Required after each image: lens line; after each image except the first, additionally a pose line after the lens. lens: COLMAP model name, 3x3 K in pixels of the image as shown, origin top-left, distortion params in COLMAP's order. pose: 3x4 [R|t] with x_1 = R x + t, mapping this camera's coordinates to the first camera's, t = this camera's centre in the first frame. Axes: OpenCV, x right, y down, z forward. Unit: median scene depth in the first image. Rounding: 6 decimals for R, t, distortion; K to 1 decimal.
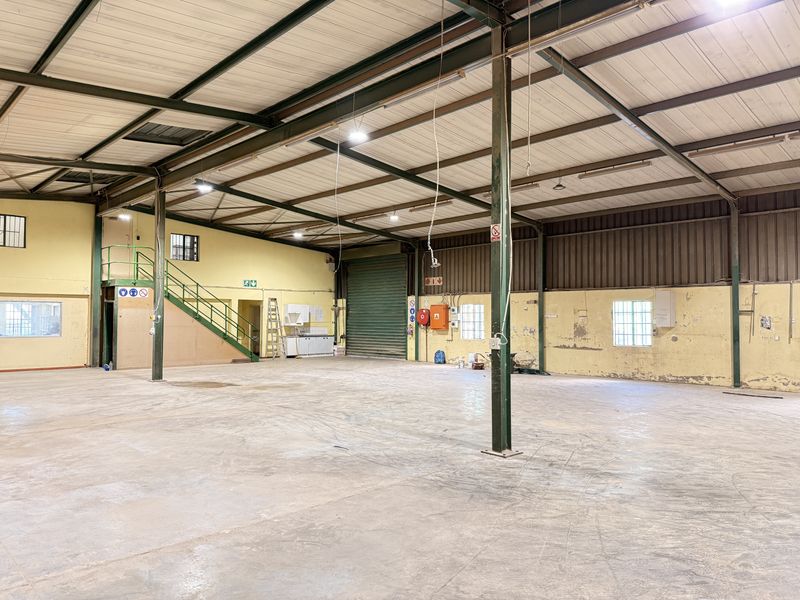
lens RADIAL K [[558.9, 0, 401.2], [0, 558.9, 303.0], [0, 0, 1]] dist [0.069443, -0.092134]
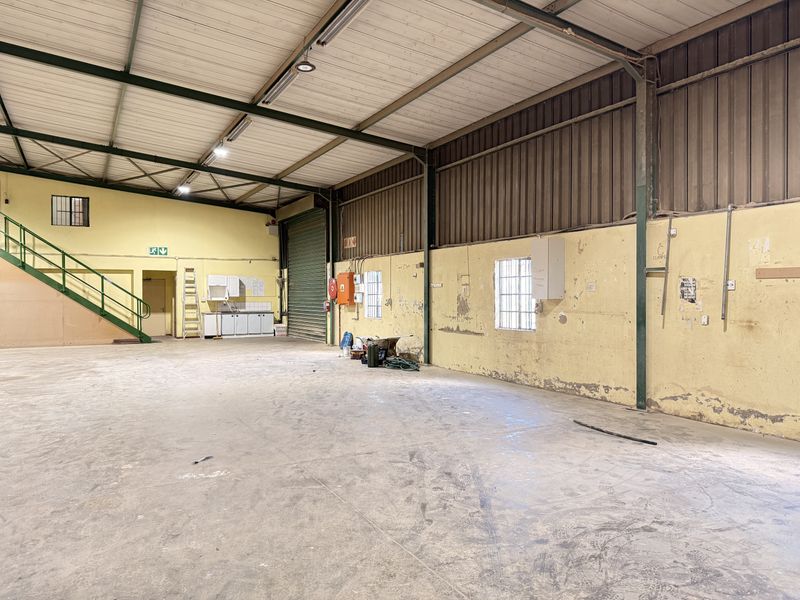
lens RADIAL K [[558.7, 0, 401.3], [0, 558.7, 302.3], [0, 0, 1]] dist [0.076167, -0.103498]
pose [[0.965456, -0.001629, -0.260561, 0.460231], [0.012436, 0.999129, 0.039832, 0.019329], [0.260269, -0.041697, 0.964635, 0.375169]]
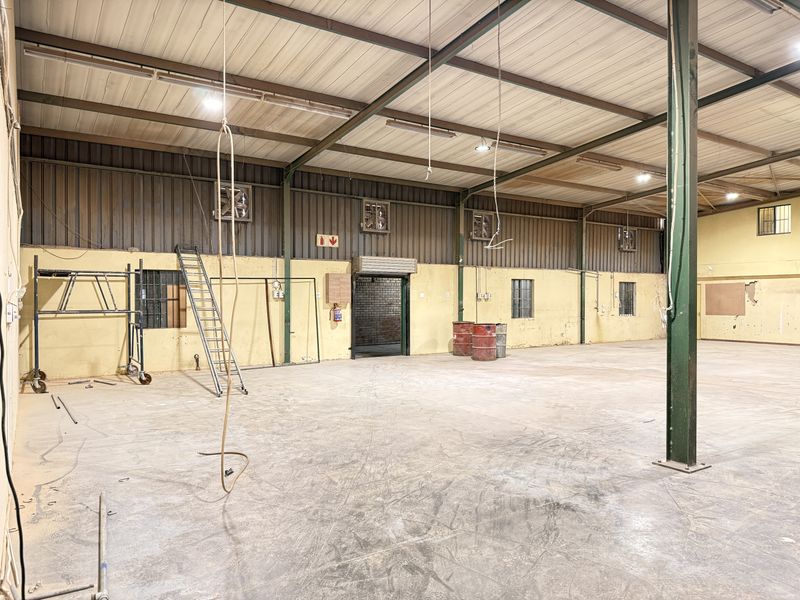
lens RADIAL K [[558.7, 0, 401.3], [0, 558.7, 302.3], [0, 0, 1]] dist [0.076167, -0.103498]
pose [[-0.194827, 0.000012, -0.980838, 0.451484], [0.027280, 0.999613, -0.005407, 0.018941], [0.980458, -0.027811, -0.194752, 0.355827]]
